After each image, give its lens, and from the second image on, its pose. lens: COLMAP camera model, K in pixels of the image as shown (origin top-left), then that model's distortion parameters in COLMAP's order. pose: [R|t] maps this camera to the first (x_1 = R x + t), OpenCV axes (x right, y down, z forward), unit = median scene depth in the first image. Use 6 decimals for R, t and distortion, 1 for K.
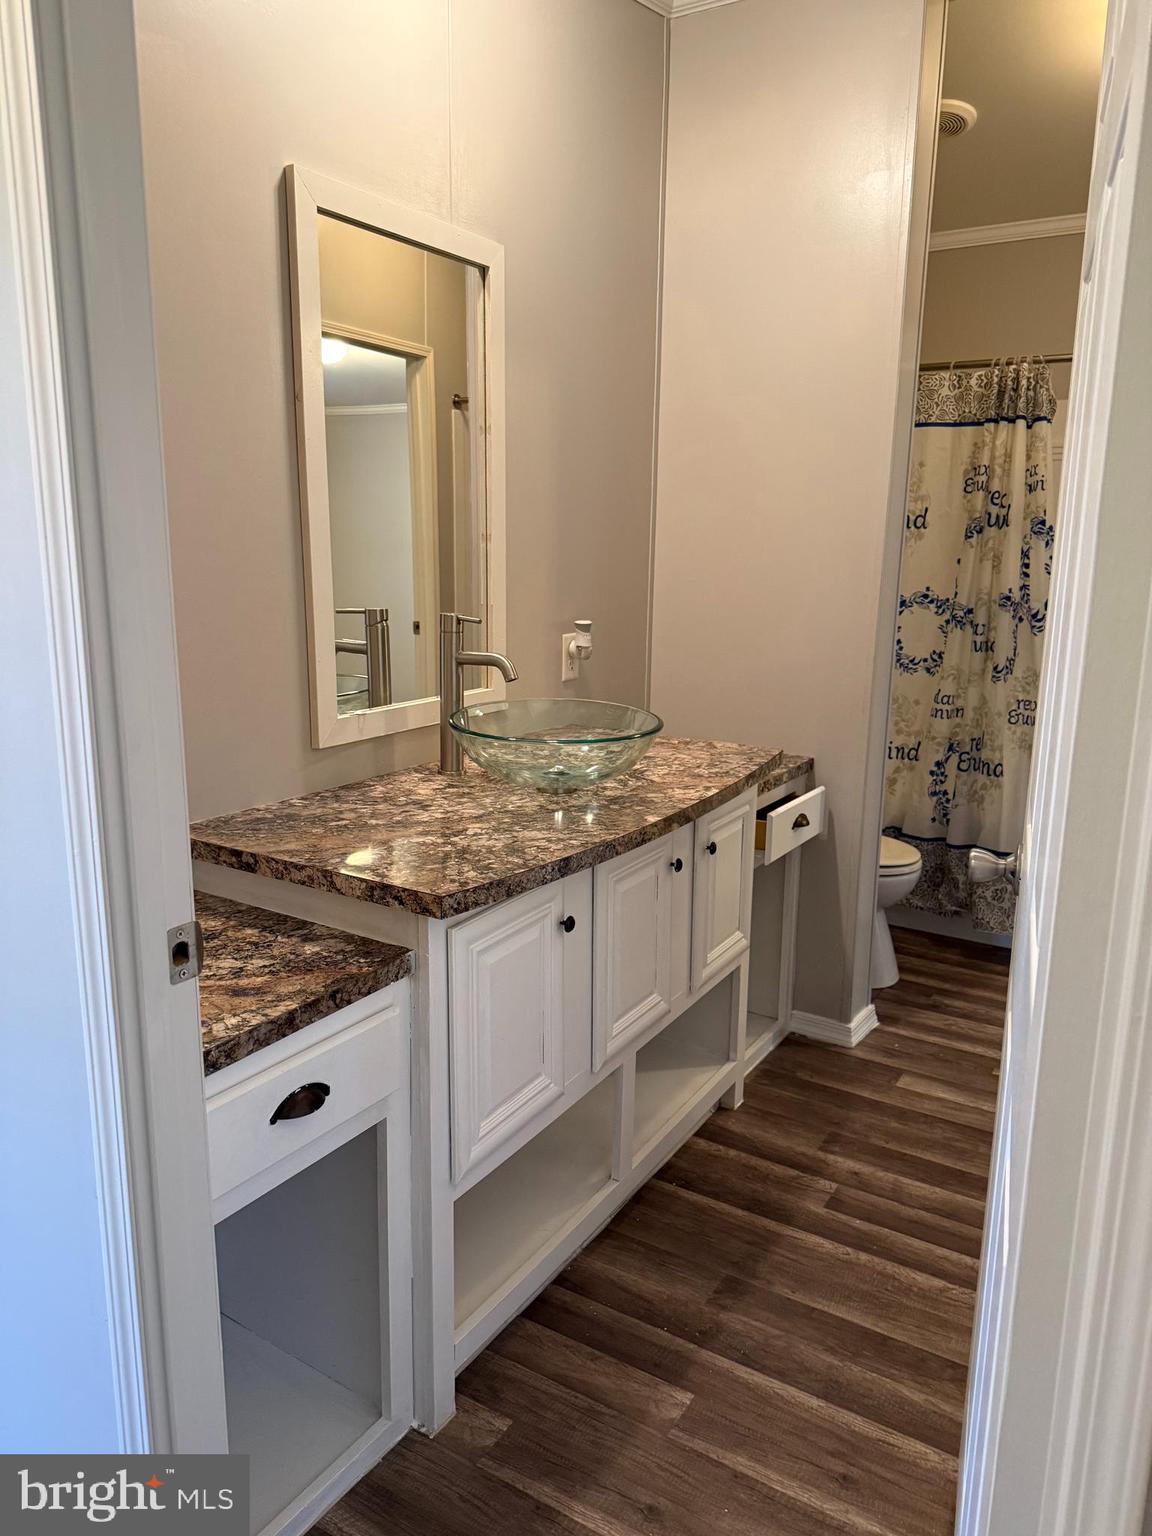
lens RADIAL K [[1066.5, 0, 580.1], [0, 1066.5, 768.5], [0, 0, 1]] dist [0.051909, -0.069729]
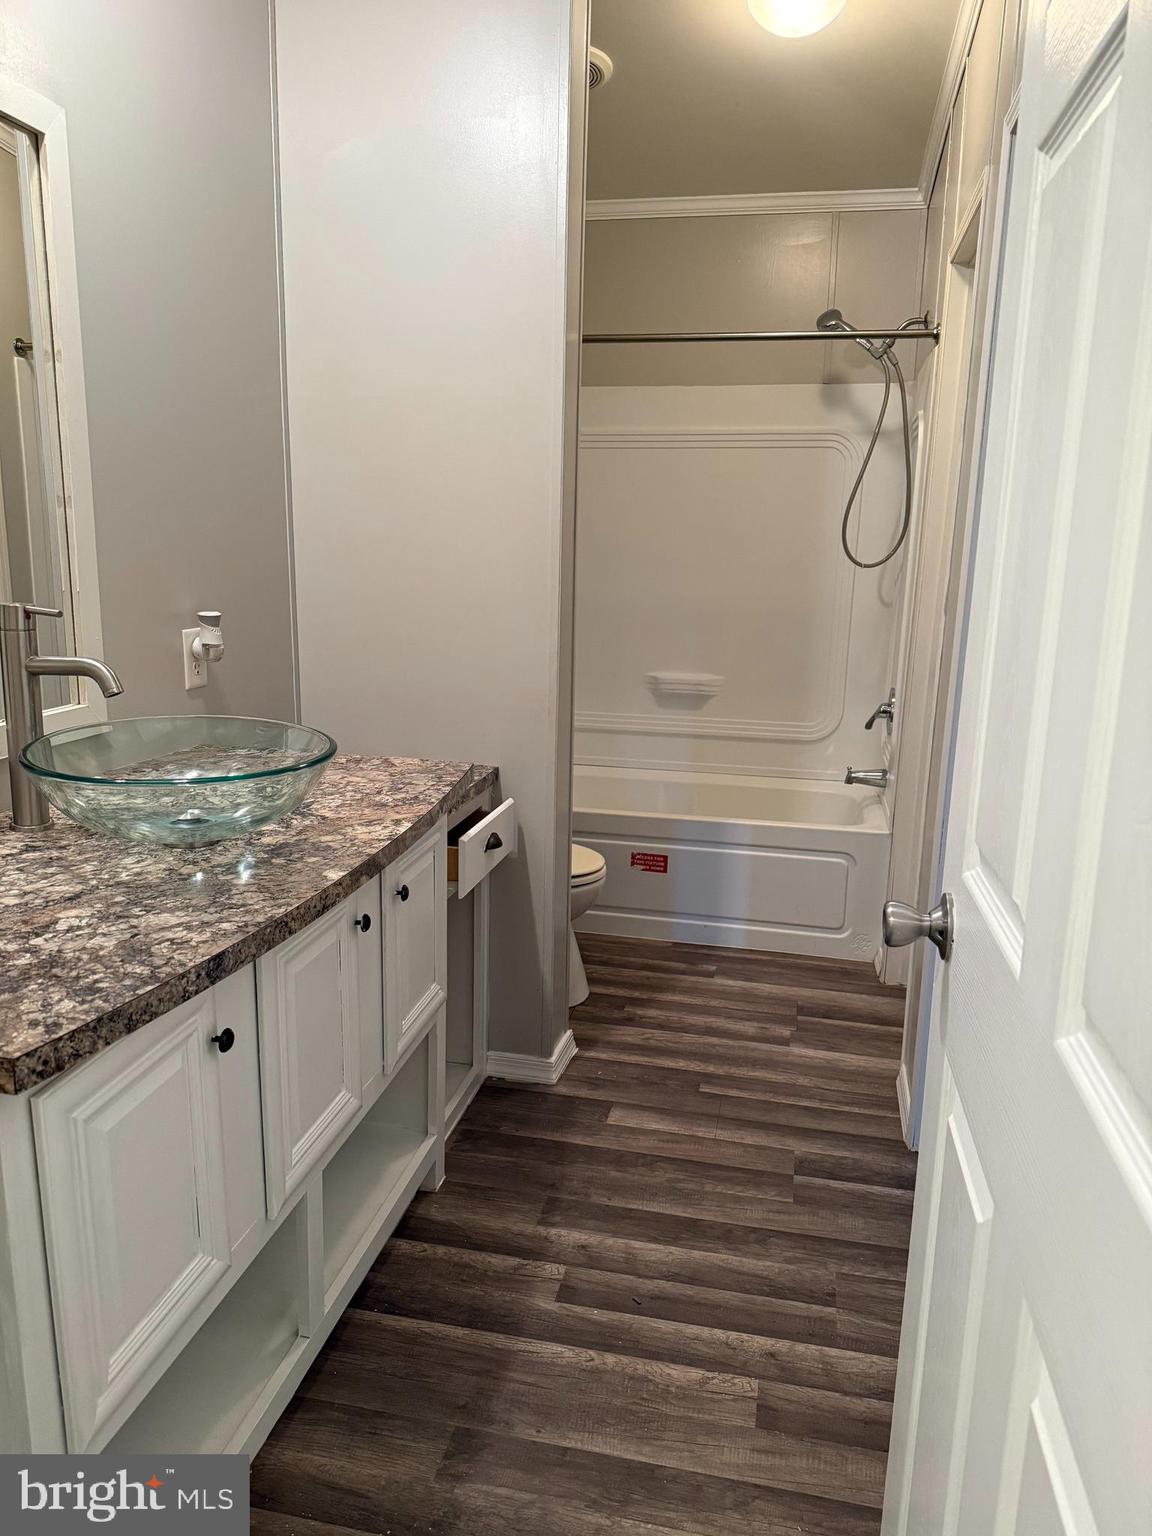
lens RADIAL K [[1066.5, 0, 560.6], [0, 1066.5, 769.7], [0, 0, 1]] dist [0.051909, -0.069729]
pose [[0.946472, -0.063589, 0.316461, -0.010819], [0.061112, 0.997973, 0.017756, -0.024364], [-0.316949, 0.002534, 0.948439, 0.201070]]
